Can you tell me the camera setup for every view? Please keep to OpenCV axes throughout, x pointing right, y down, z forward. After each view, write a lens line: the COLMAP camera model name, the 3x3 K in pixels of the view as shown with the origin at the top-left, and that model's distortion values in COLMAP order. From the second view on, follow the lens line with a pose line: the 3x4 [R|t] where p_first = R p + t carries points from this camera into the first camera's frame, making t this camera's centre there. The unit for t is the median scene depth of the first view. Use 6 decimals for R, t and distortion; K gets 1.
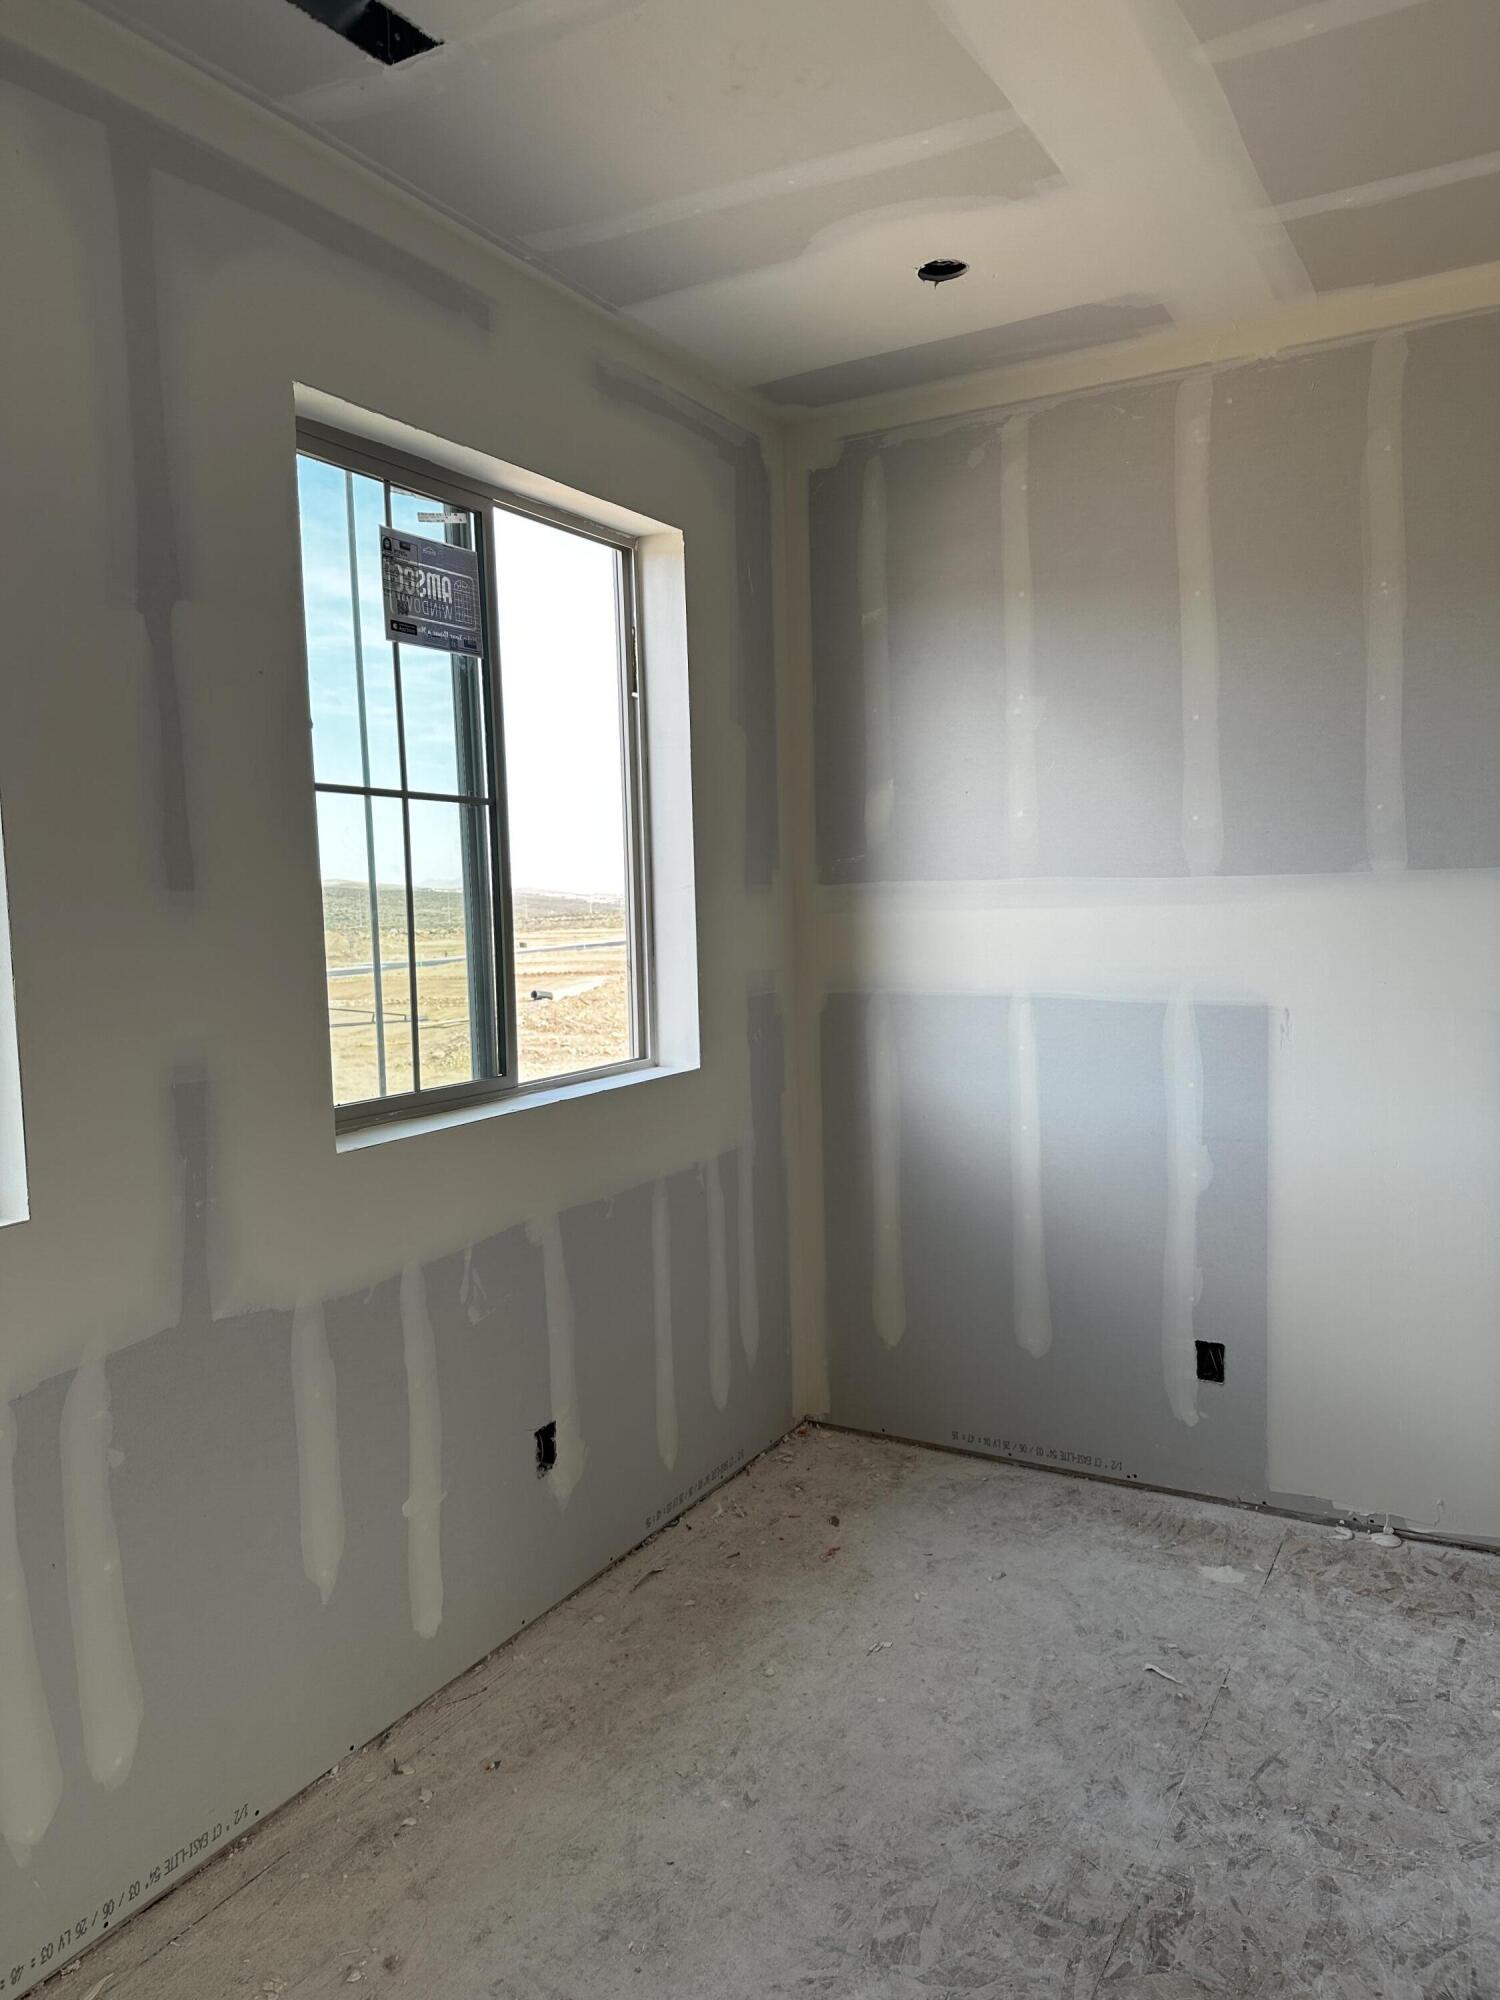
lens RADIAL K [[1401.3, 0, 757.3], [0, 1401.3, 1013.3], [0, 0, 1]] dist [0.071294, -0.102248]
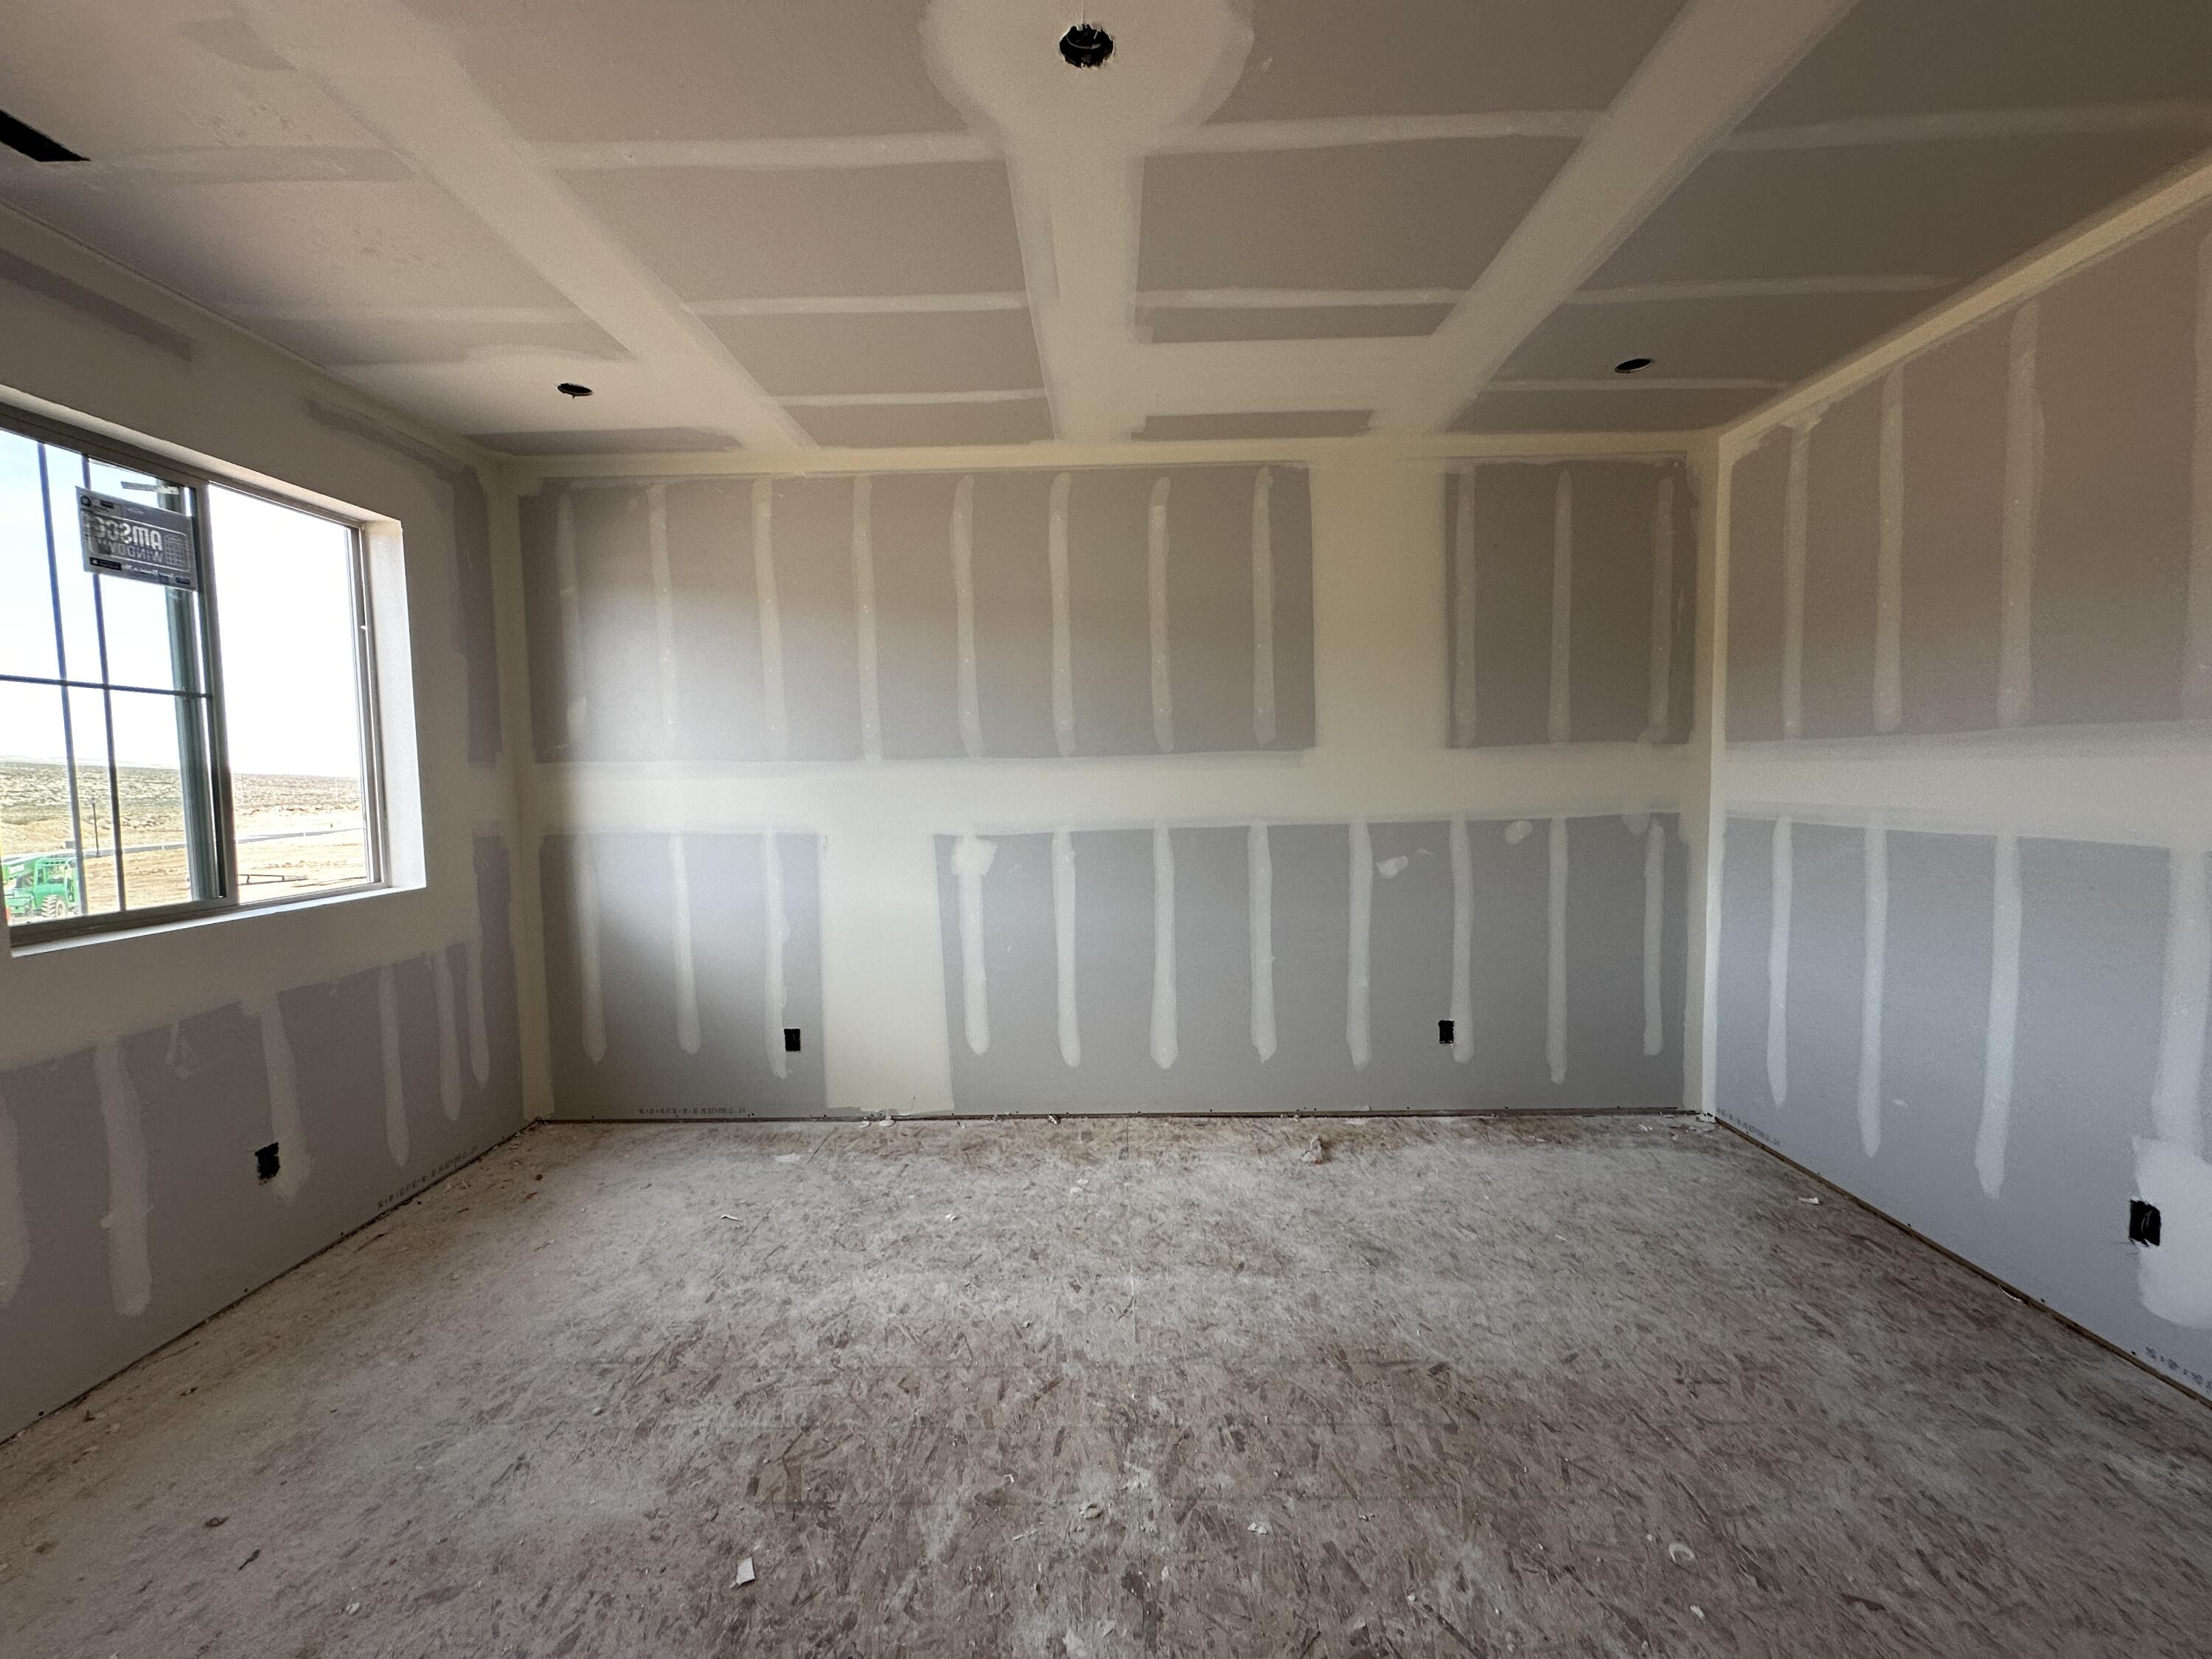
lens RADIAL K [[879.9, 0, 1101.3], [0, 879.9, 829.0], [0, 0, 1]] dist [-0.001870, 0.000644]
pose [[0.877673, -0.019092, 0.478880, 0.157538], [0.033793, 0.999185, -0.022098, 0.026175], [-0.478067, 0.035578, 0.877602, -0.158618]]
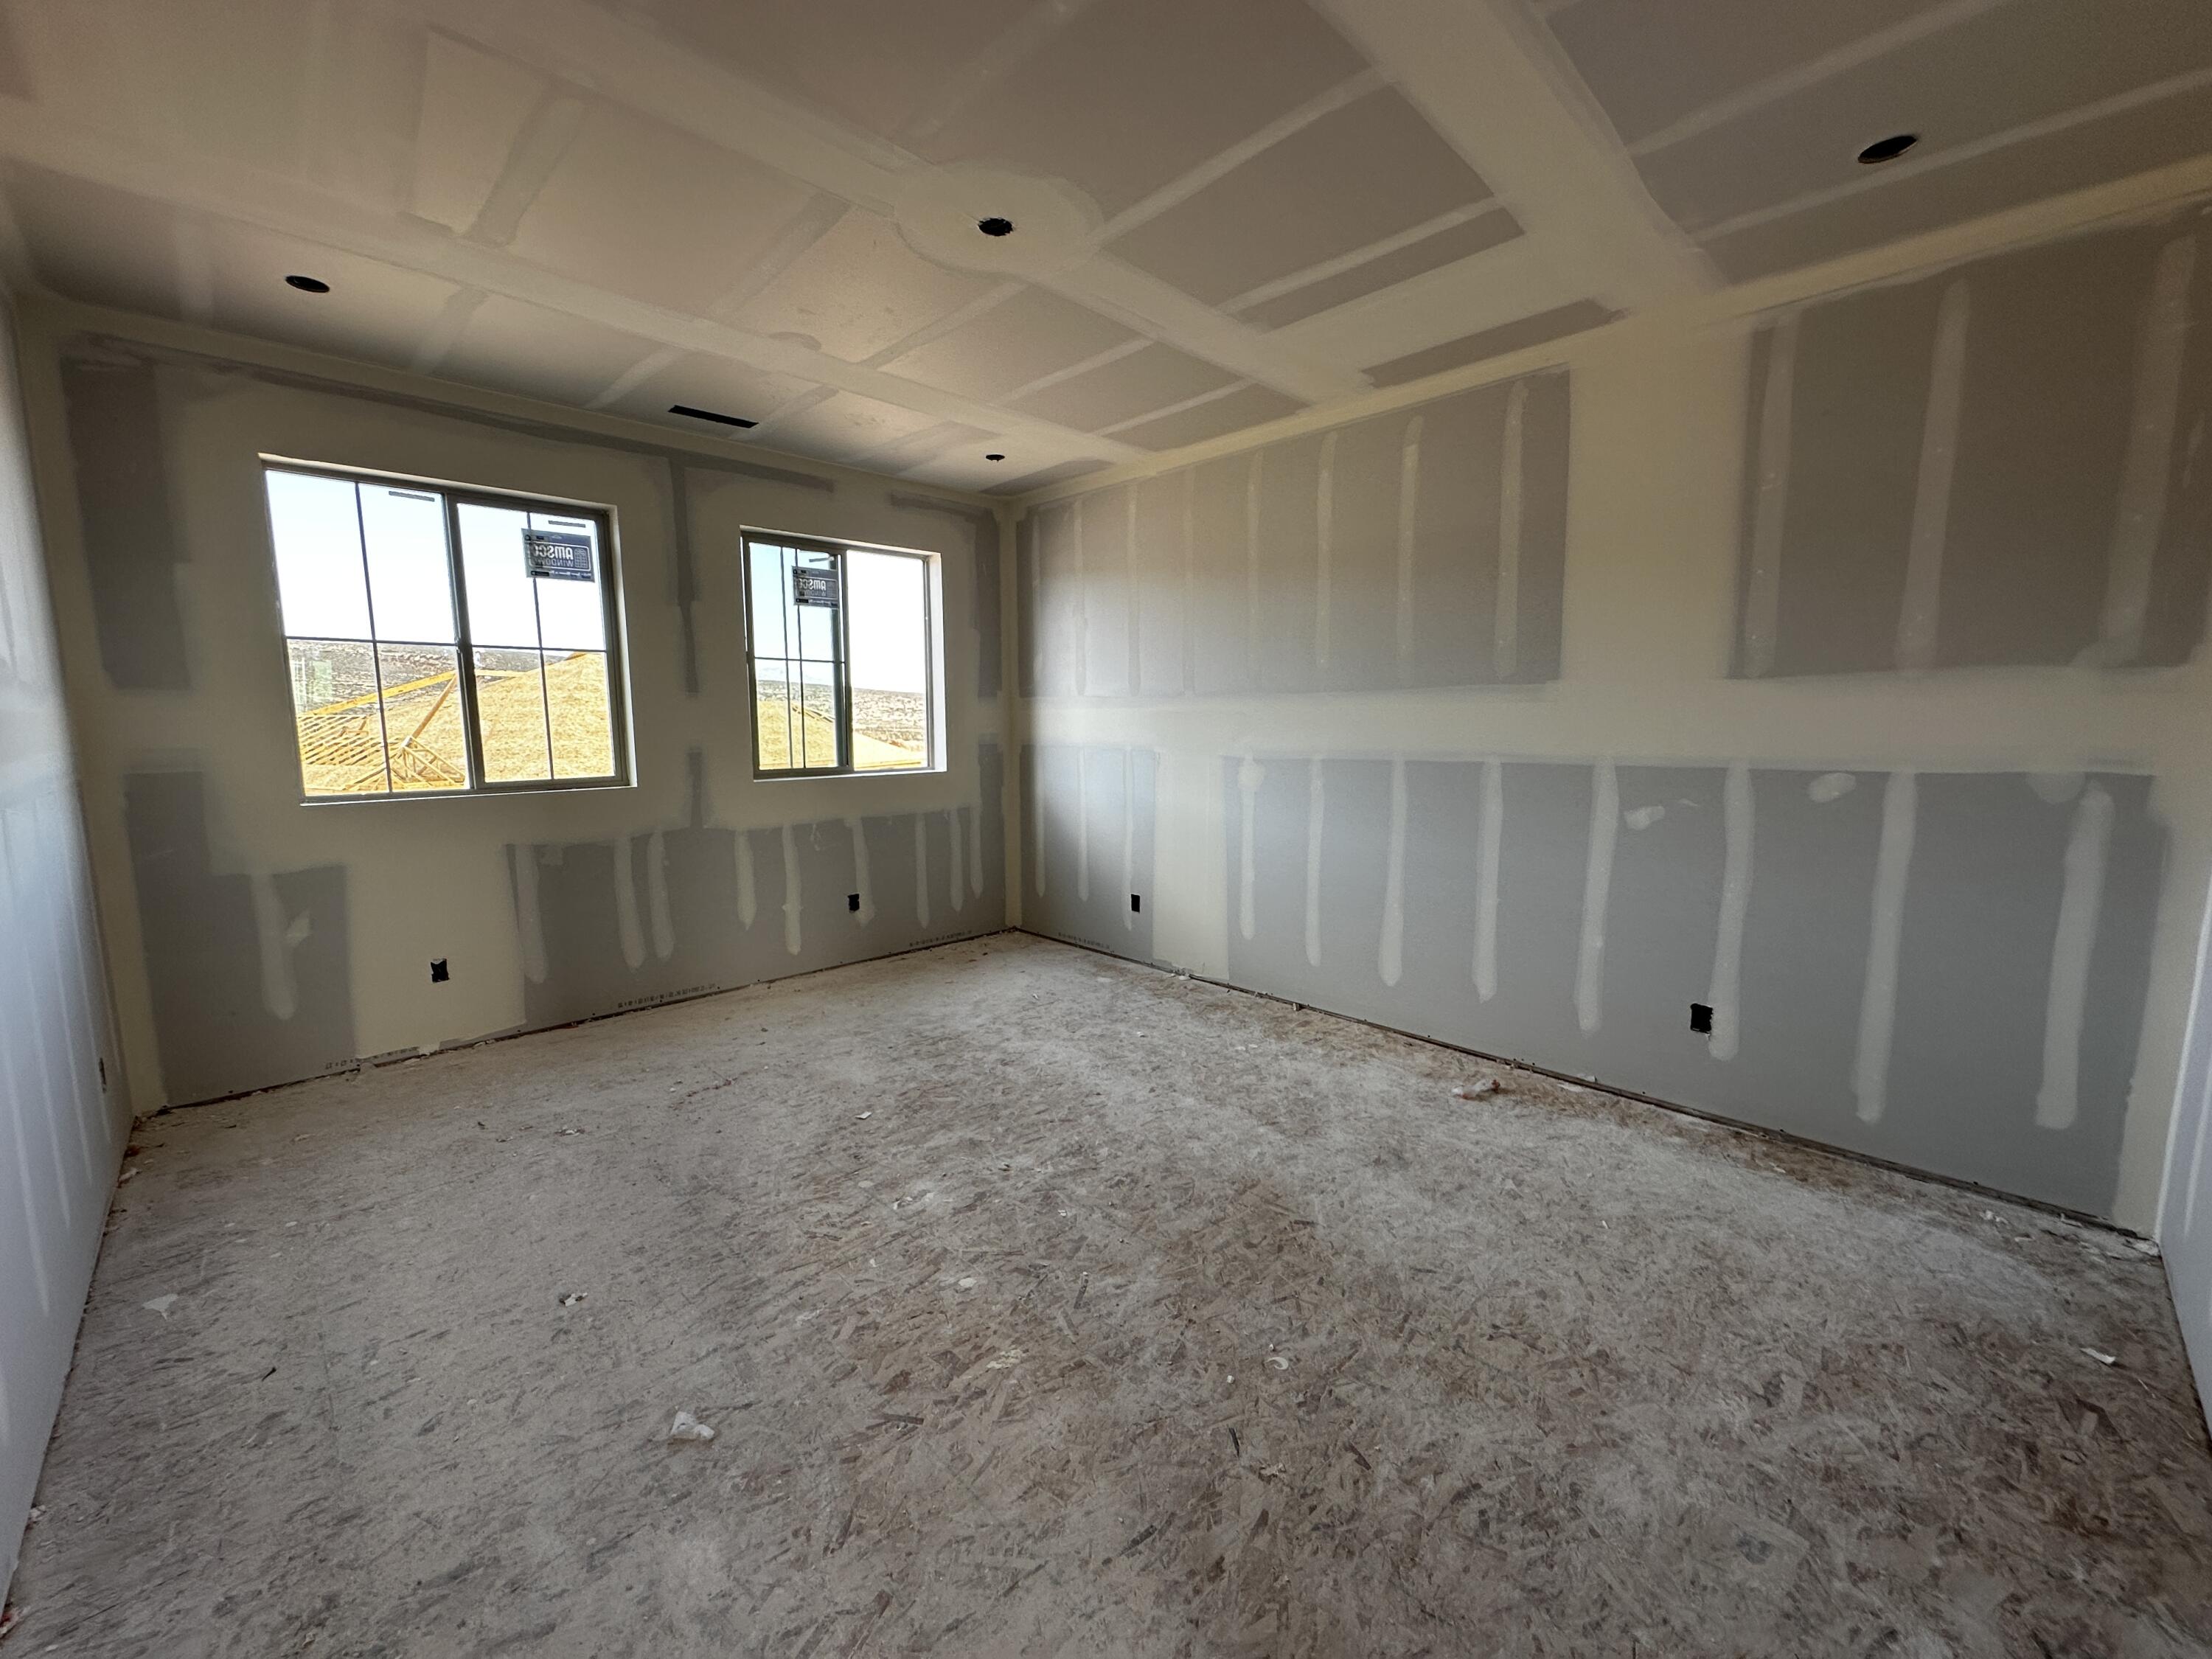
lens RADIAL K [[879.9, 0, 1101.3], [0, 879.9, 829.0], [0, 0, 1]] dist [-0.001870, 0.000644]
pose [[0.959694, 0.058742, -0.274840, 0.744370], [-0.045709, 0.997516, 0.053594, 0.051959], [0.277305, -0.038871, 0.959995, -0.475197]]
